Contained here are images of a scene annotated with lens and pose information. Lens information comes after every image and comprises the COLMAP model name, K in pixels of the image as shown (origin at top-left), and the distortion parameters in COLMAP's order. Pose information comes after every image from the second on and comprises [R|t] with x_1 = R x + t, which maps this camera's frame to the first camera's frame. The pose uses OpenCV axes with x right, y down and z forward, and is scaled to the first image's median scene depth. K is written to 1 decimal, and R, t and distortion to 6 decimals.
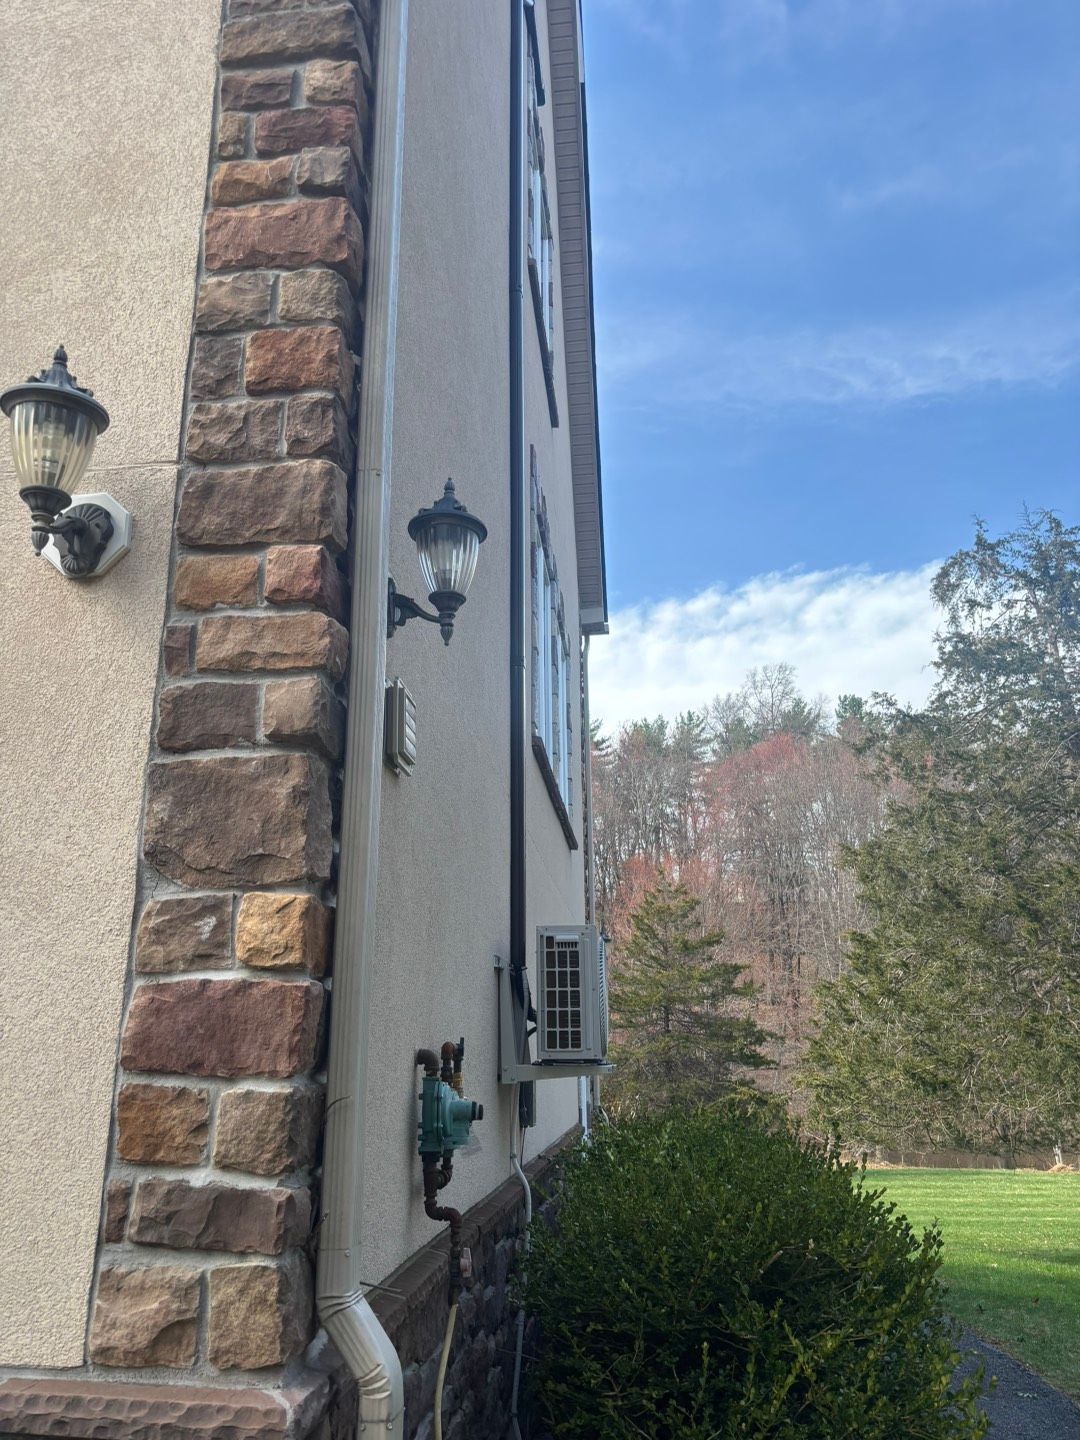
lens RADIAL K [[1073.0, 0, 513.5], [0, 1073.0, 708.8], [0, 0, 1]] dist [0.031224, -0.027324]
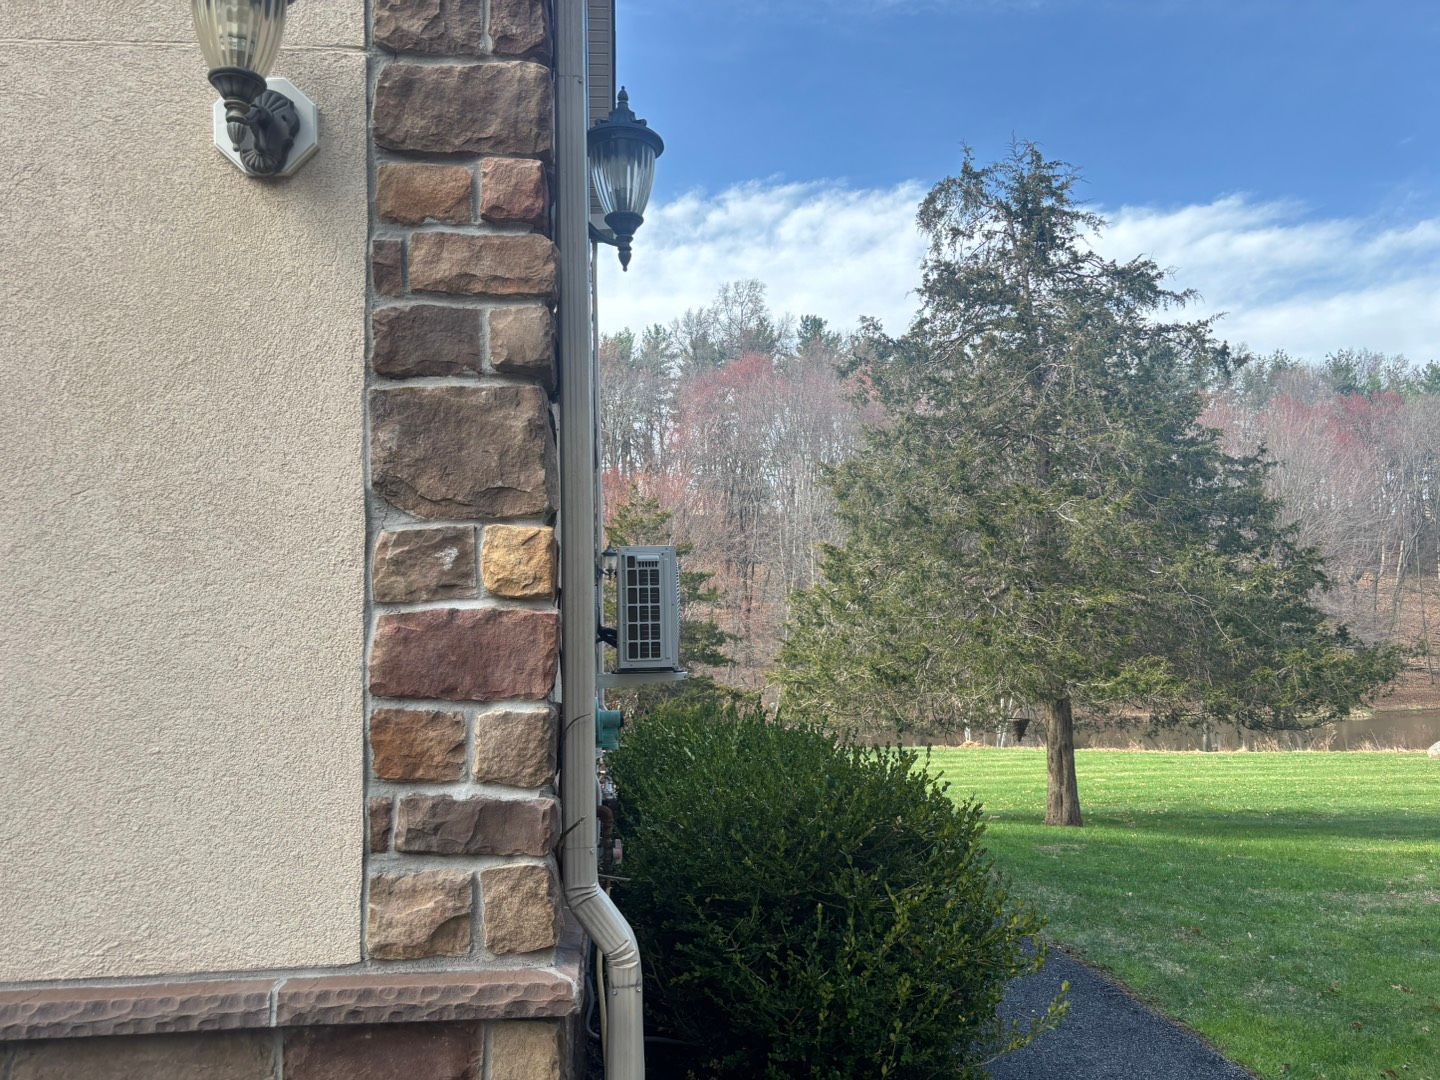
lens RADIAL K [[1073.0, 0, 720.0], [0, 1073.0, 540.0], [0, 0, 1]] dist [0.031224, -0.027324]
pose [[0.979054, 0.005040, 0.203540, -0.230825], [-0.045629, 0.979698, 0.195220, -0.019634], [-0.198423, -0.200418, 0.959406, -0.005210]]
